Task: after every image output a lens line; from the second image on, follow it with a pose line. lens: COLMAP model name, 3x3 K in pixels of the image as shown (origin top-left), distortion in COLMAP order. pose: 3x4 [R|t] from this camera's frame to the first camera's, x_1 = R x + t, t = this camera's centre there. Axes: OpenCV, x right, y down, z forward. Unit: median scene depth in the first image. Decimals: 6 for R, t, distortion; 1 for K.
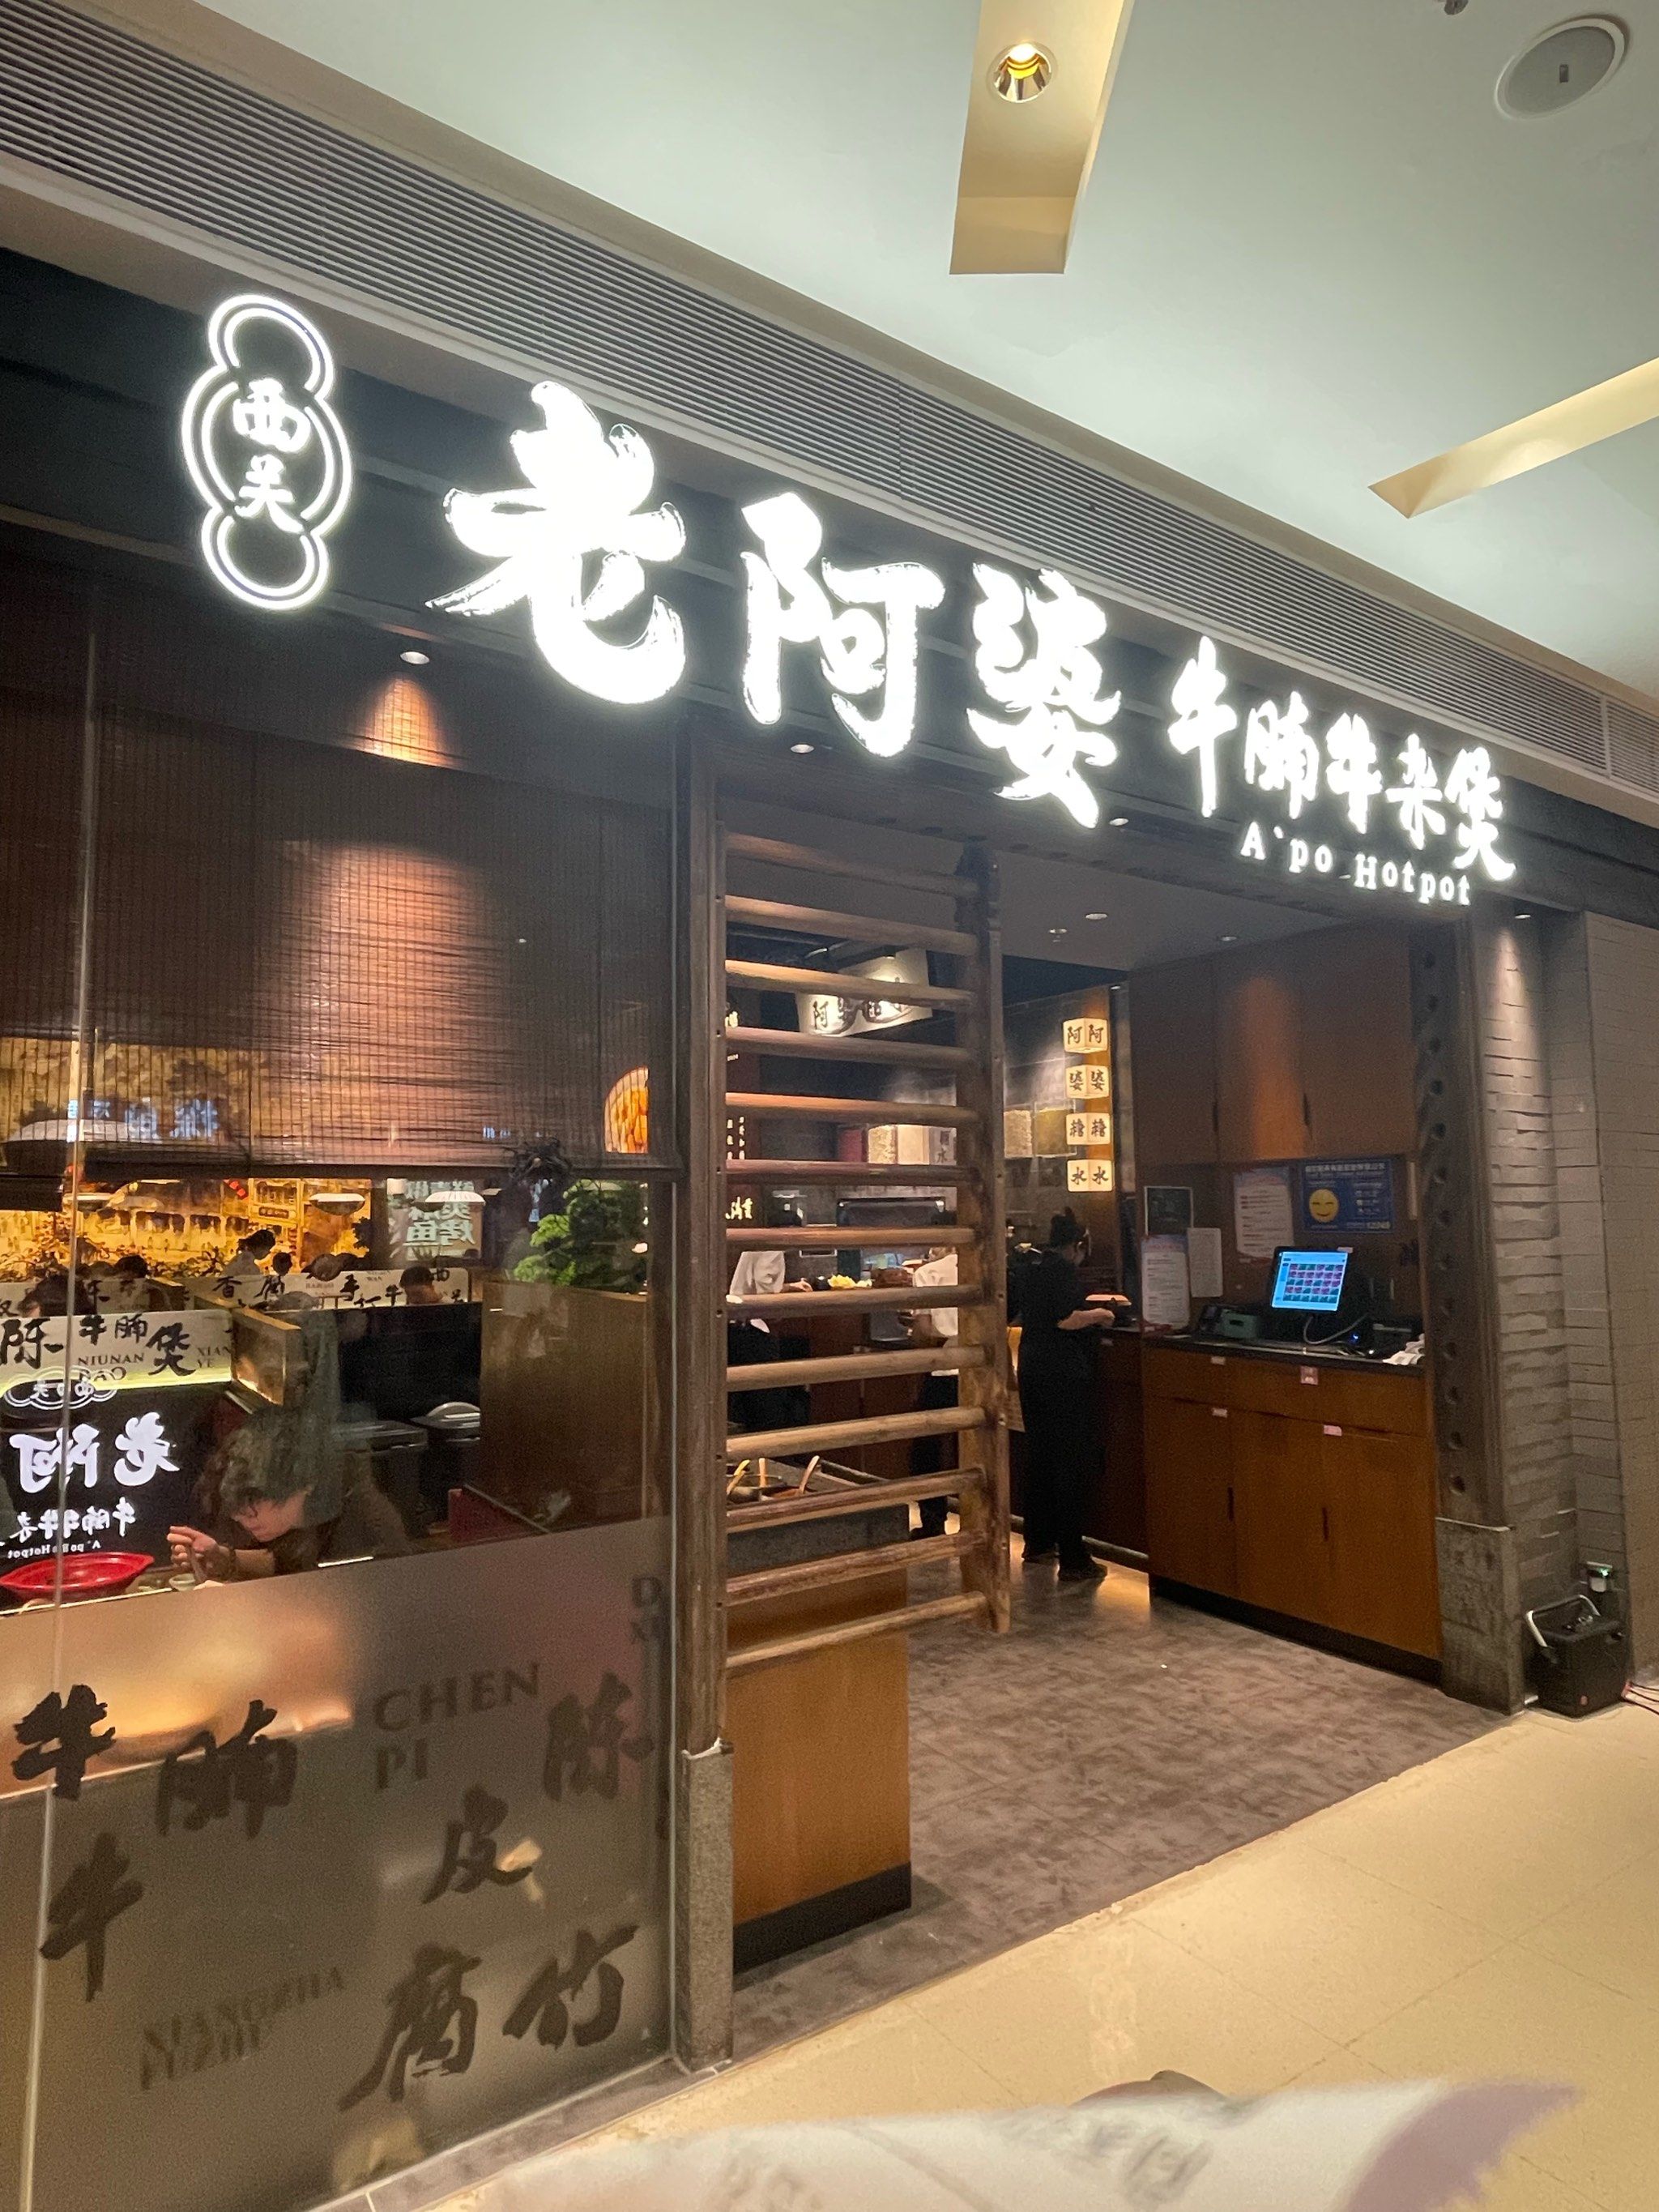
lens RADIAL K [[1264.9, 0, 828.1], [0, 1264.9, 1086.2], [0, 0, 1]] dist [-0.013674, 0.004872]
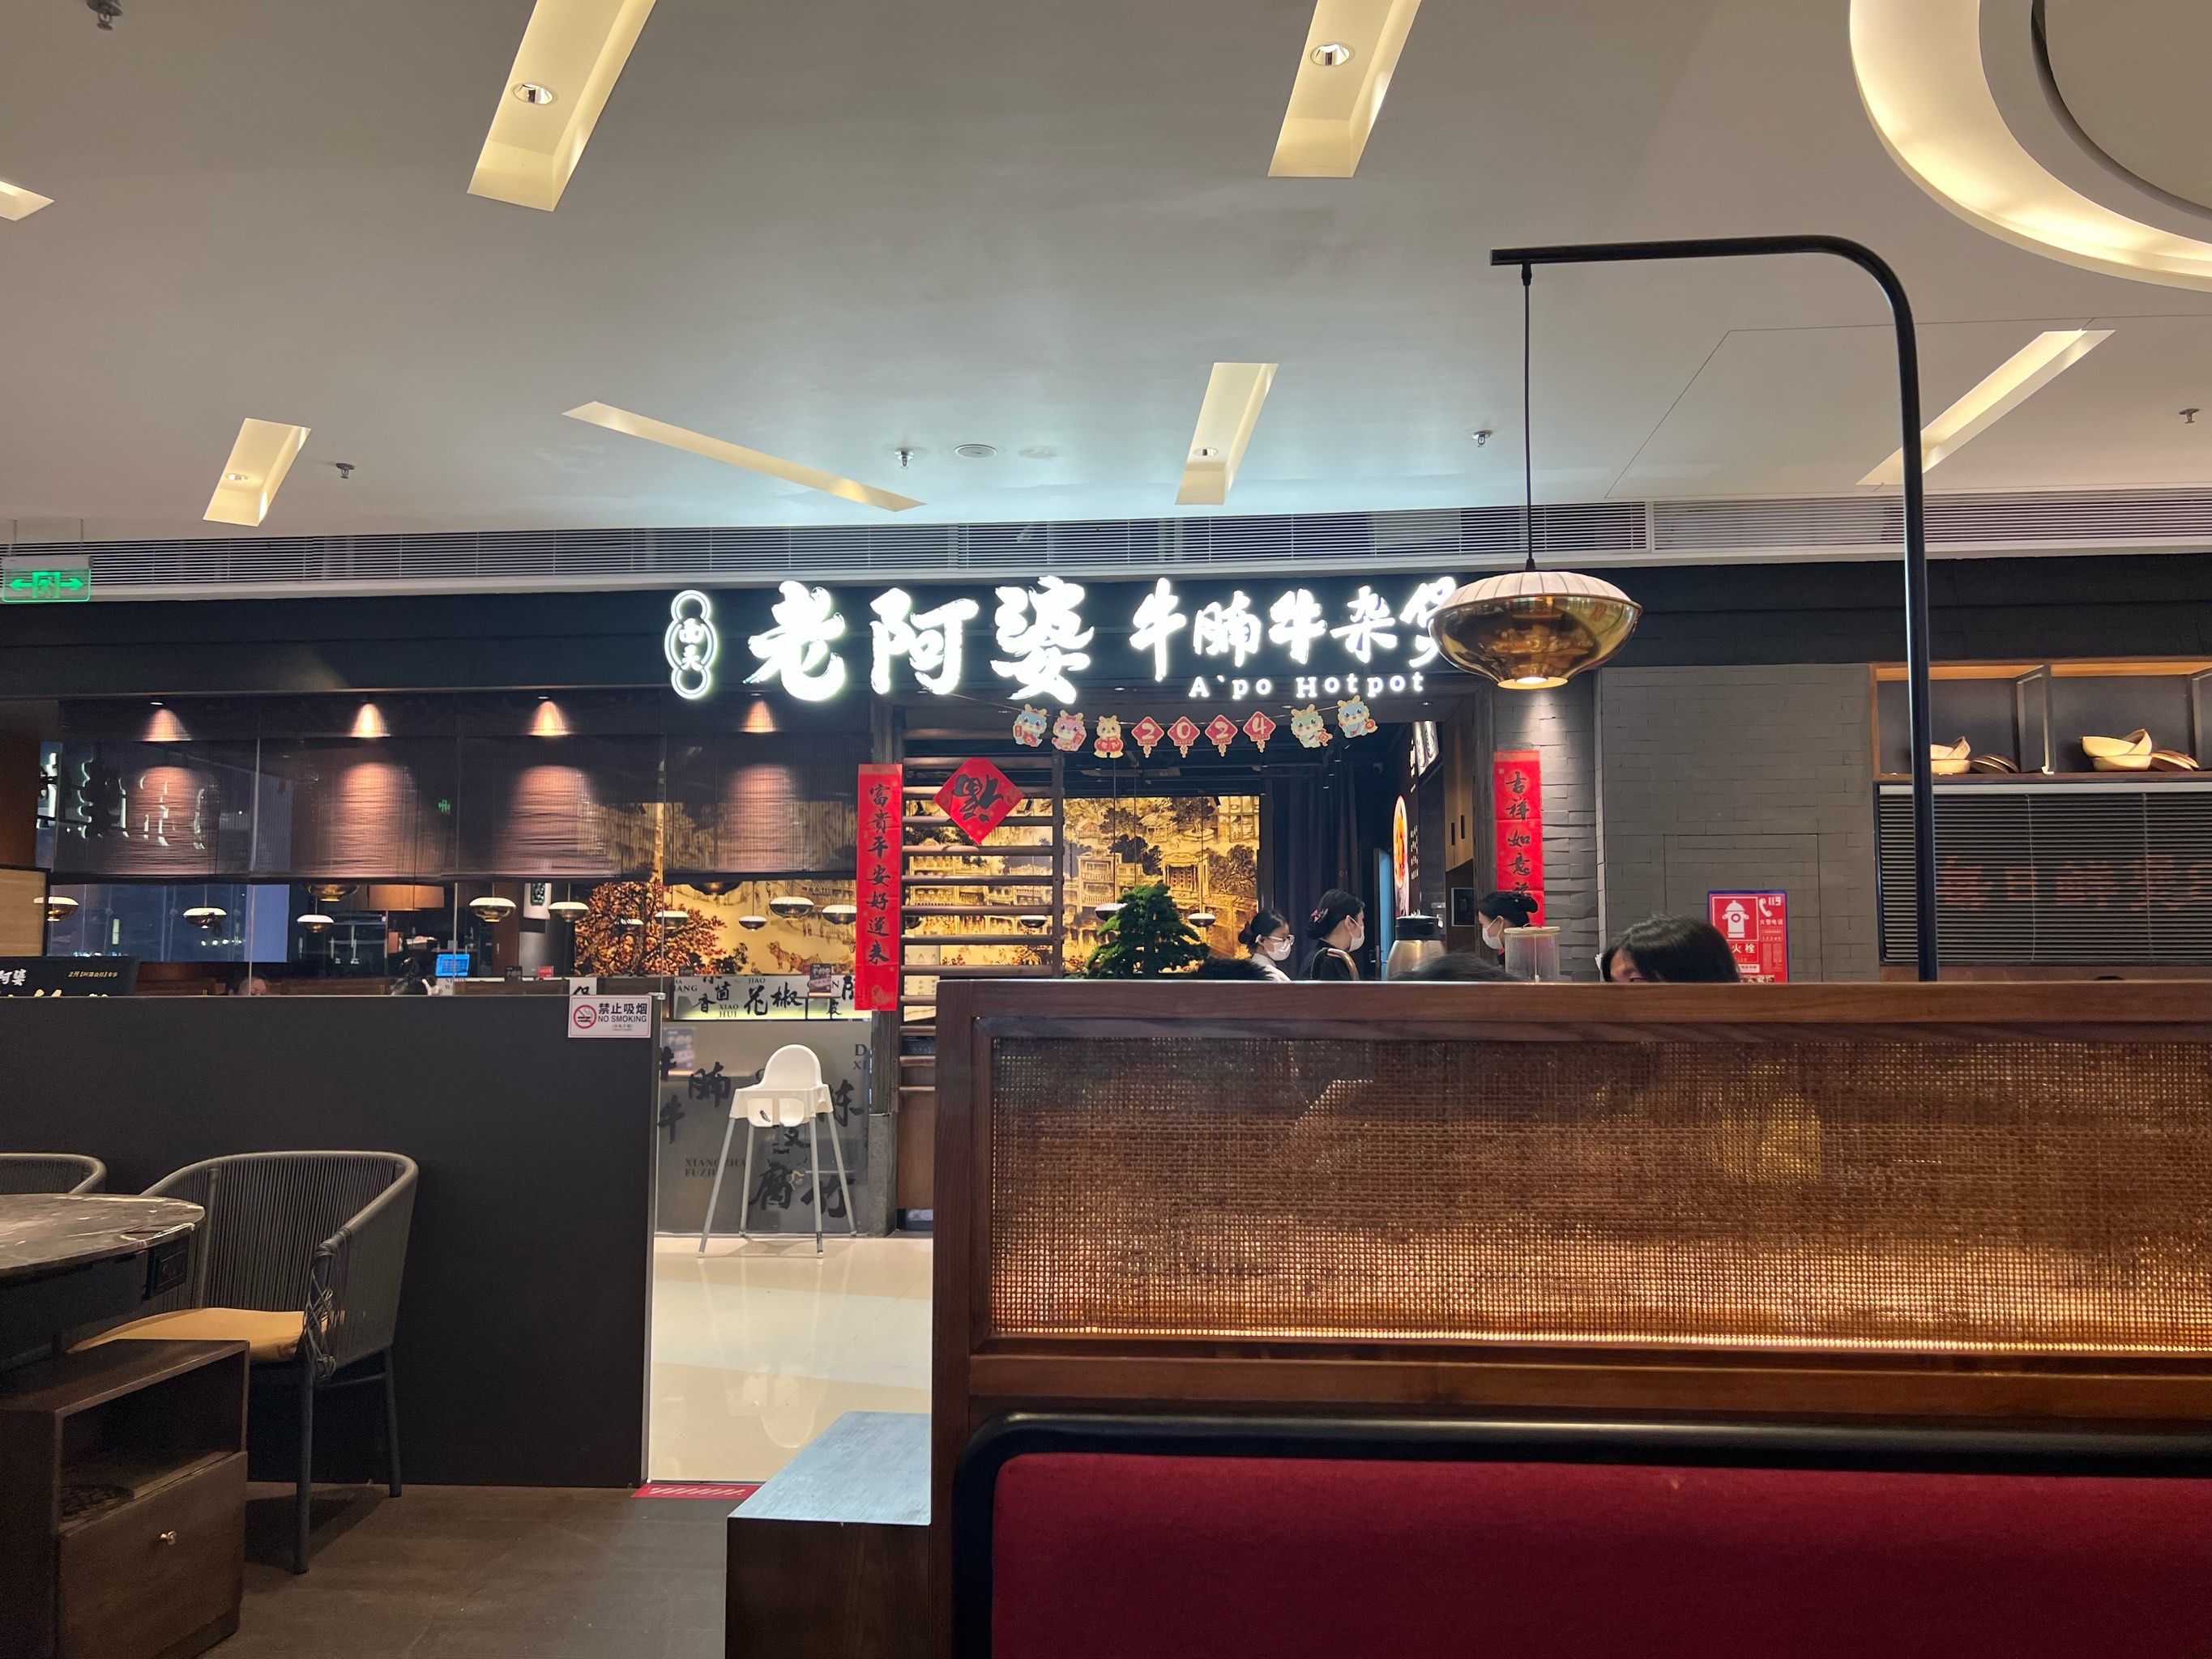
lens RADIAL K [[1668.6, 0, 1110.7], [0, 1668.6, 847.0], [0, 0, 1]] dist [0.093054, -0.000561]
pose [[0.772065, -0.038744, -0.634362, 1.947958], [0.060128, 0.998116, 0.012220, -0.009336], [0.632693, -0.047578, 0.772940, -1.012585]]
